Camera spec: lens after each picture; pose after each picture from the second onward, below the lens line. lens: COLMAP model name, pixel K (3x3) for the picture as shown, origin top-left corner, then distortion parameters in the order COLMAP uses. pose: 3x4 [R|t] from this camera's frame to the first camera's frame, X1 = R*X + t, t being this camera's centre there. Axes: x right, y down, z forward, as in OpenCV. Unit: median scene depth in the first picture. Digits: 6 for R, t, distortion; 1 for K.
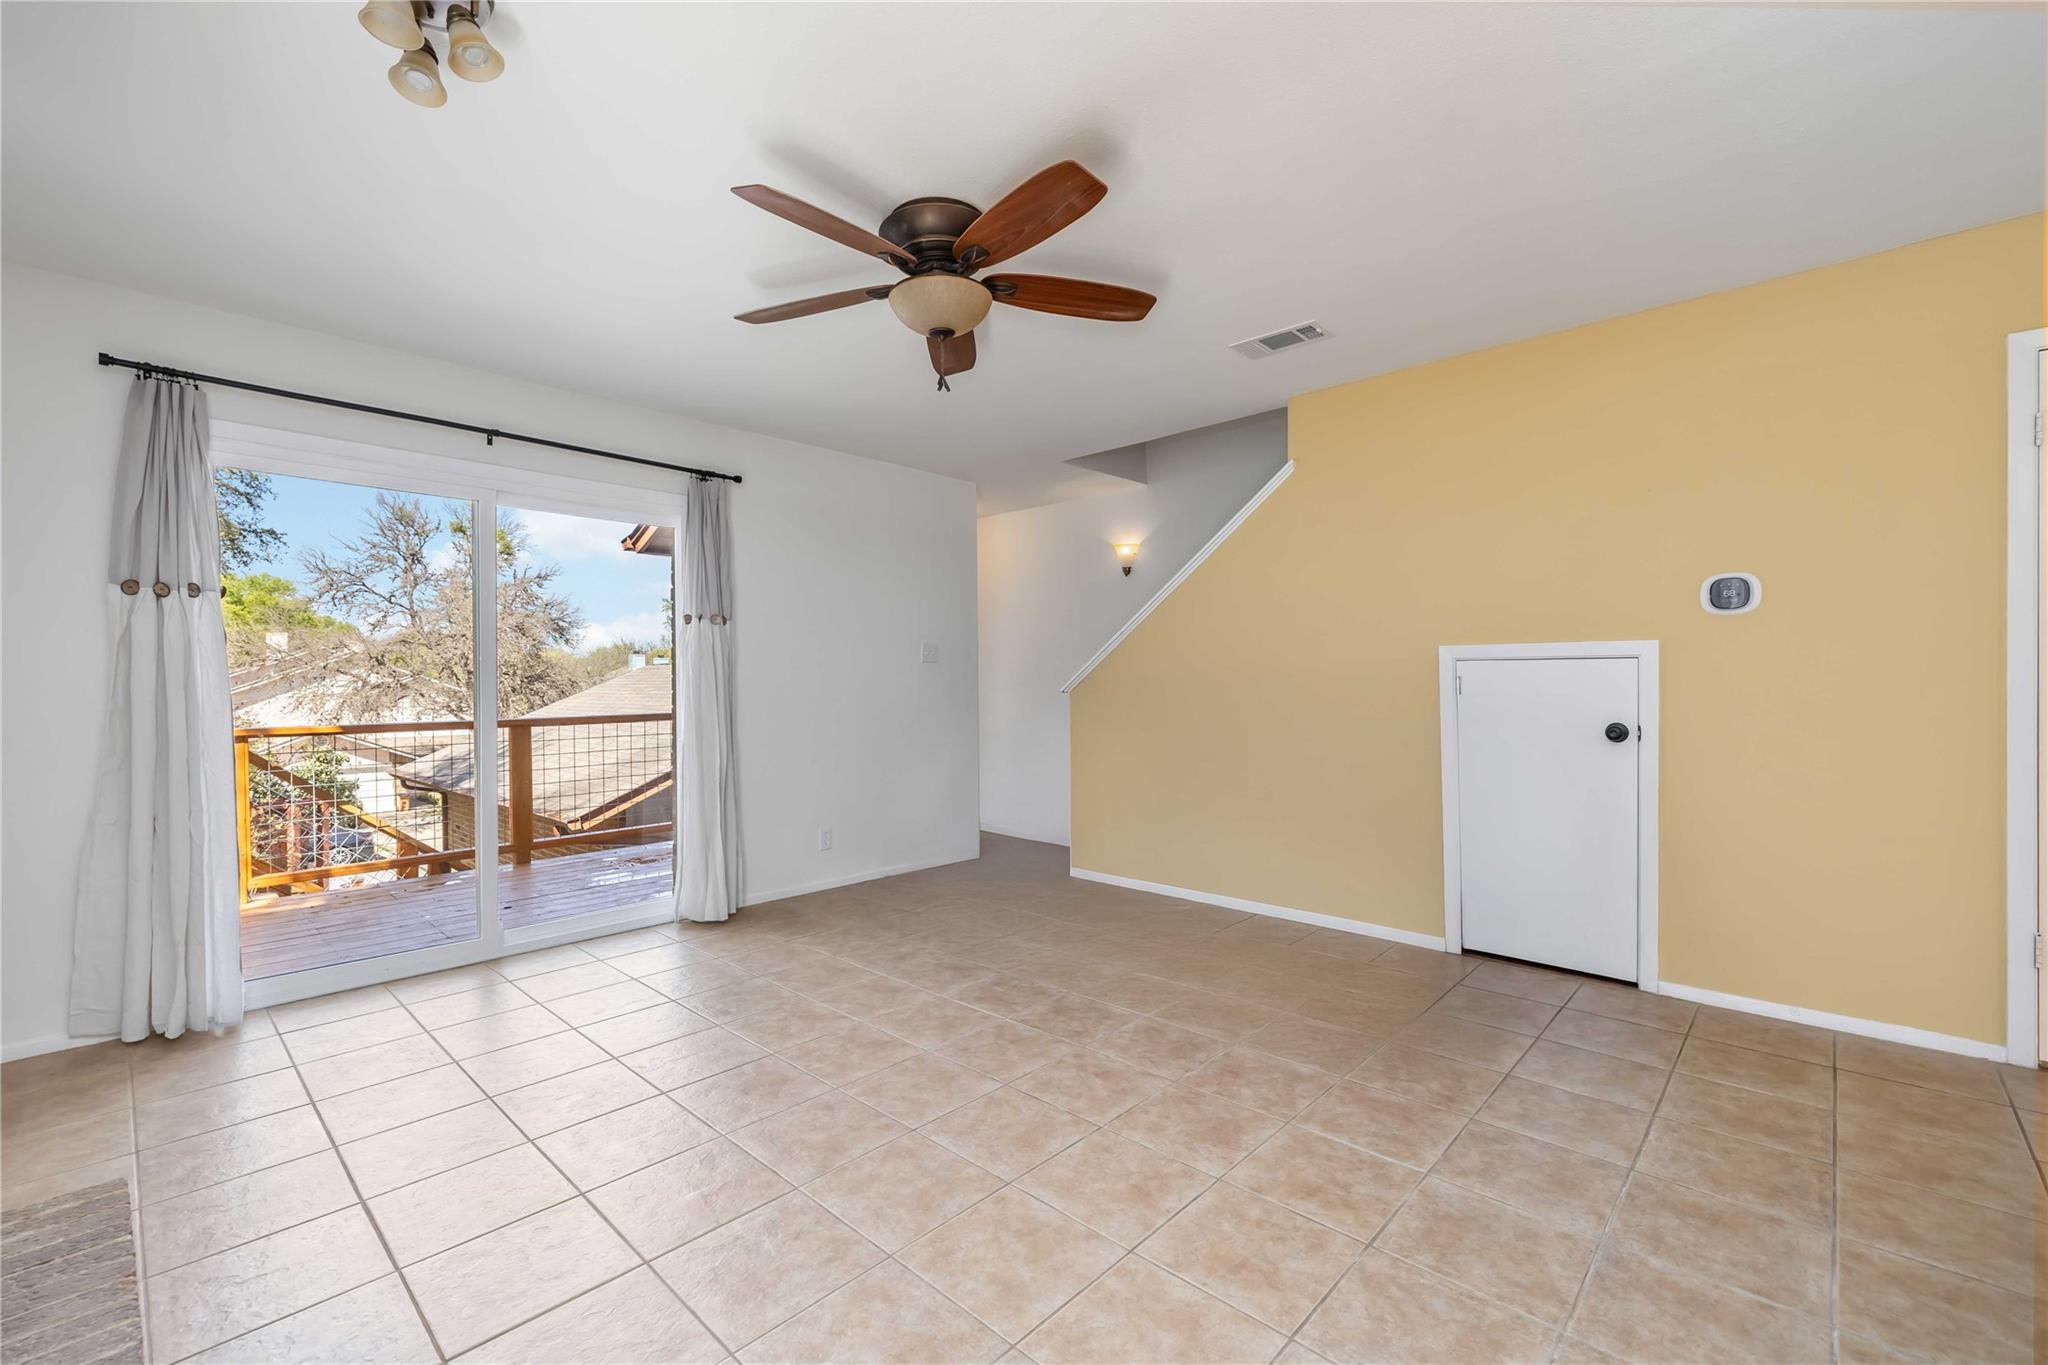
lens RADIAL K [[861.8, 0, 1009.8], [0, 861.8, 682.3], [0, 0, 1]] dist [-0.000333, 0.000946]
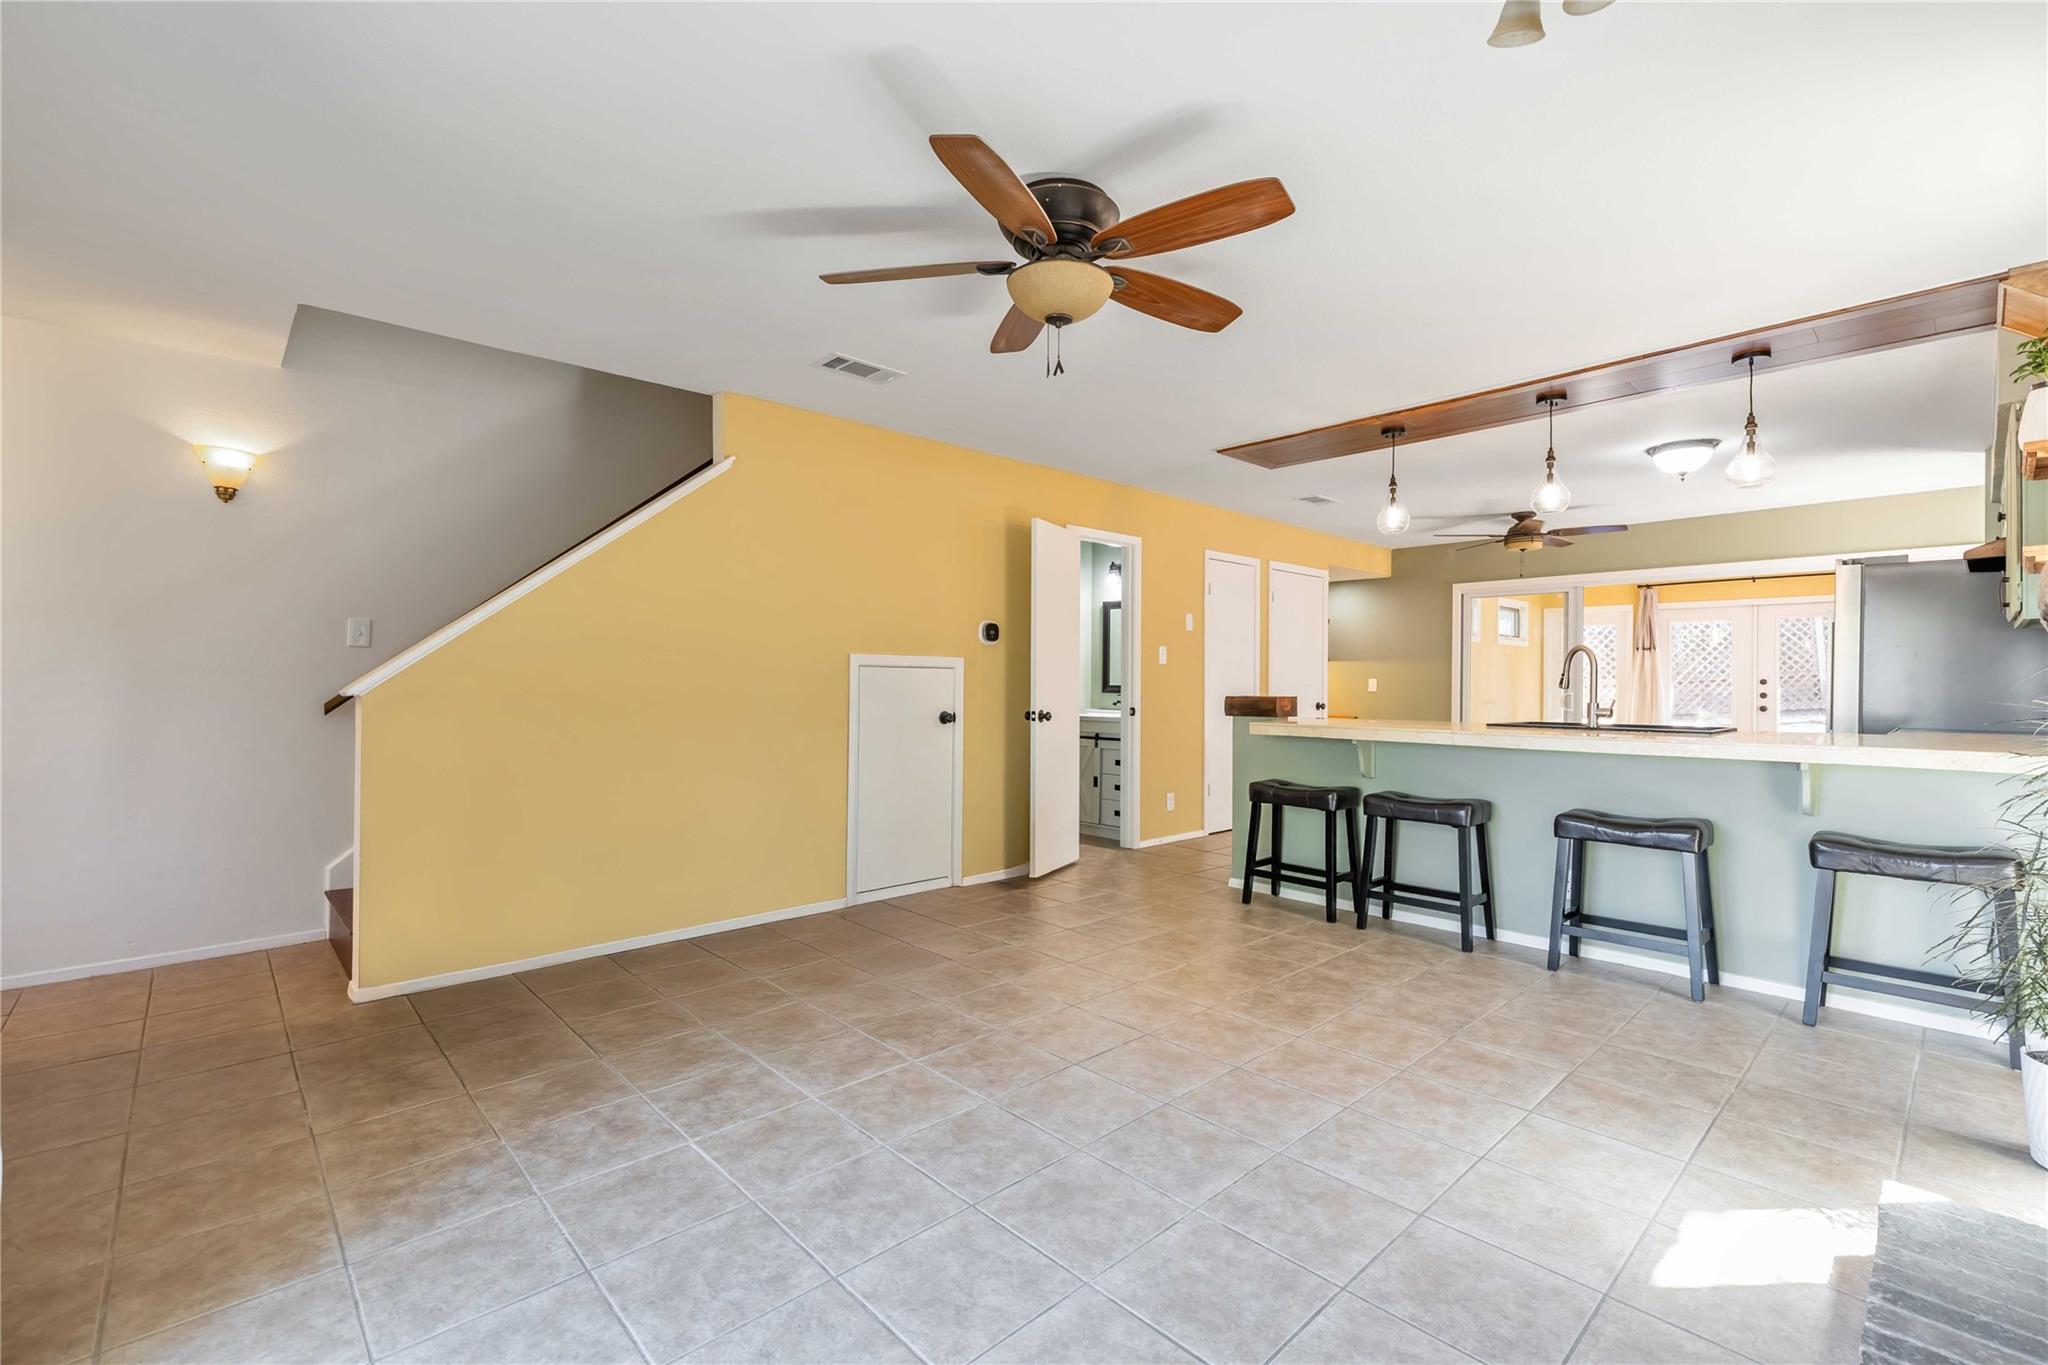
lens RADIAL K [[890.8, 0, 1027.5], [0, 890.8, 680.0], [0, 0, 1]] dist [0.000582, 0.000258]
pose [[0.055513, 0.009750, 0.998410, -0.938149], [-0.003811, 0.999947, -0.009553, 0.007167], [-0.998451, -0.003274, 0.055548, 0.853657]]
